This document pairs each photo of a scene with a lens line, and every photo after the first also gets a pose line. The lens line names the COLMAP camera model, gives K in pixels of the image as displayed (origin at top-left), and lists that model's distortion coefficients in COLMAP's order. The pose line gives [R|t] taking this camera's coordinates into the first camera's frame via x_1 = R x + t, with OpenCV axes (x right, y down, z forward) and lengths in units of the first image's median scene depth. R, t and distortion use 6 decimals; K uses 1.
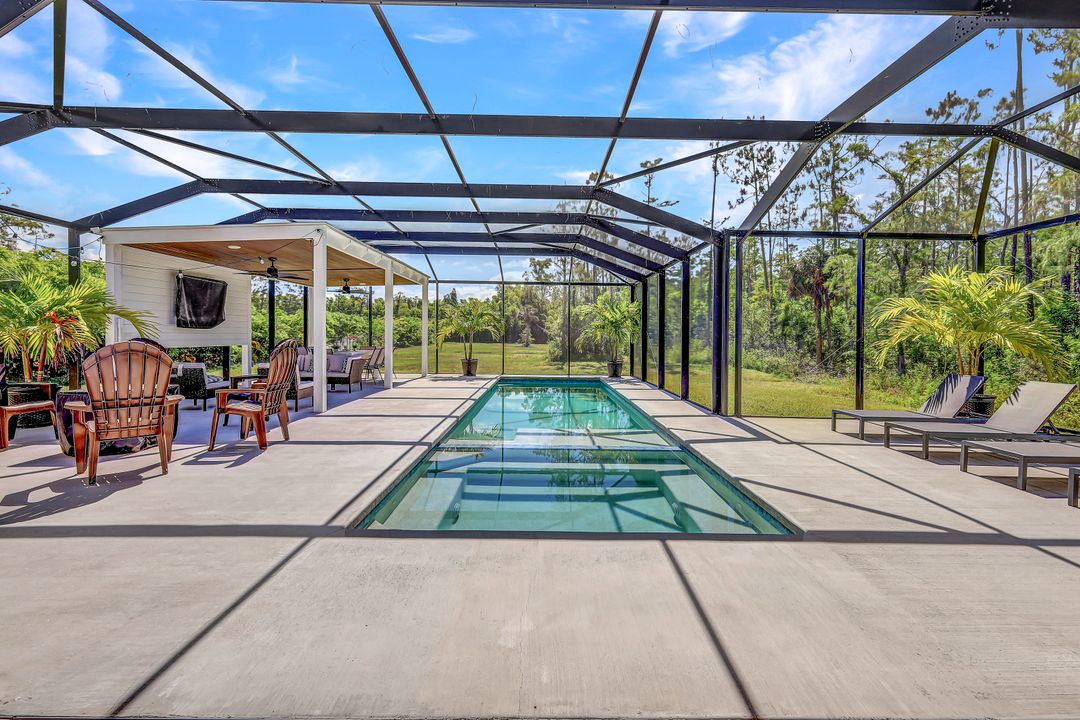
lens RADIAL K [[516.6, 0, 544.7], [0, 516.6, 321.3], [0, 0, 1]] dist [0.001335, 0.000030]
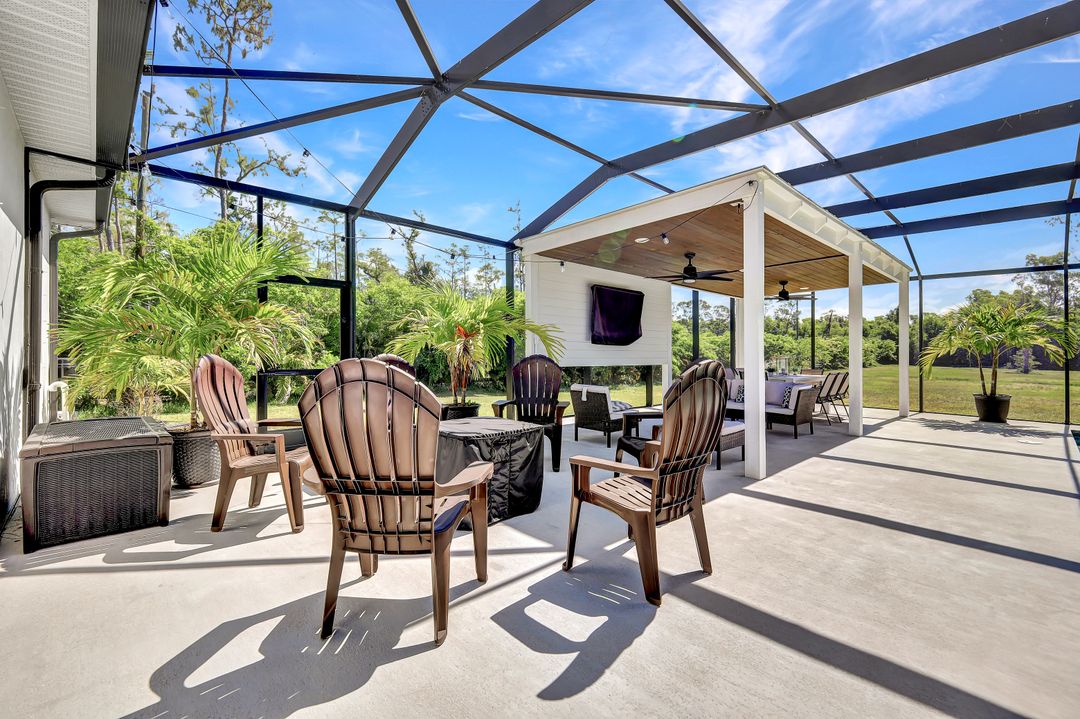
lens RADIAL K [[467.2, 0, 527.6], [0, 467.2, 350.8], [0, 0, 1]] dist [-0.018072, 0.000476]
pose [[0.660768, 0.002312, -0.750587, -0.144362], [0.010705, 0.999865, 0.012504, 0.010536], [0.750514, -0.016298, 0.660654, 0.312635]]
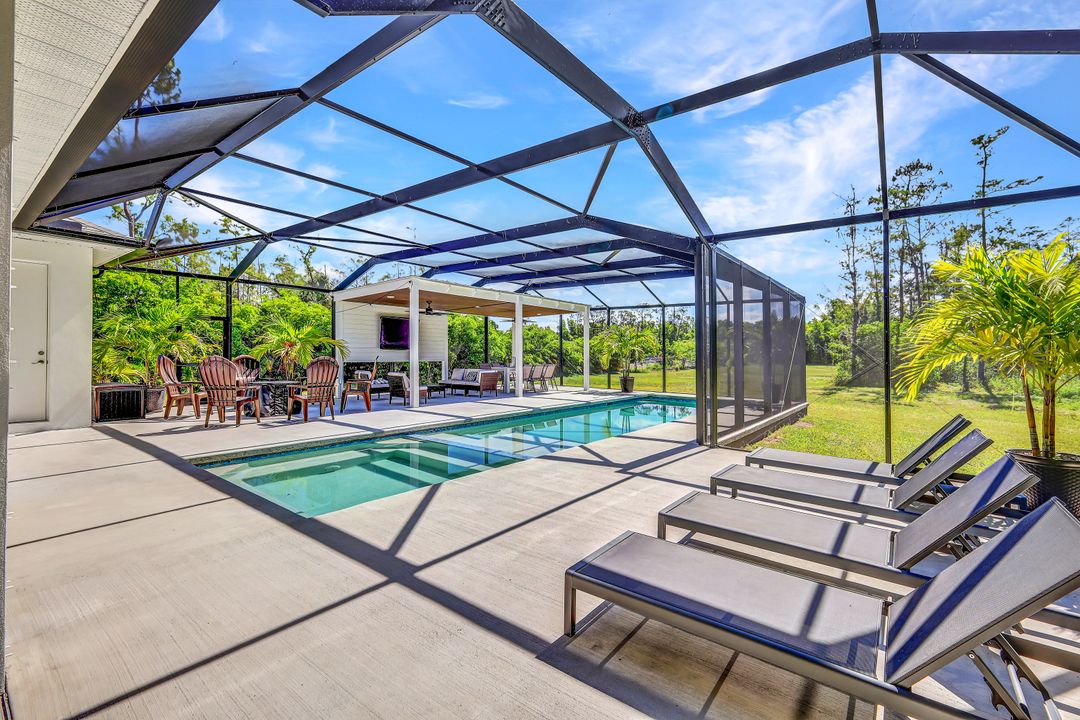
lens RADIAL K [[467.2, 0, 538.5], [0, 467.2, 351.6], [0, 0, 1]] dist [-0.018072, 0.000476]
pose [[0.781335, -0.001459, -0.624110, 0.468488], [0.011976, 0.999848, 0.012655, 0.005597], [0.623997, -0.017363, 0.781234, 0.147261]]
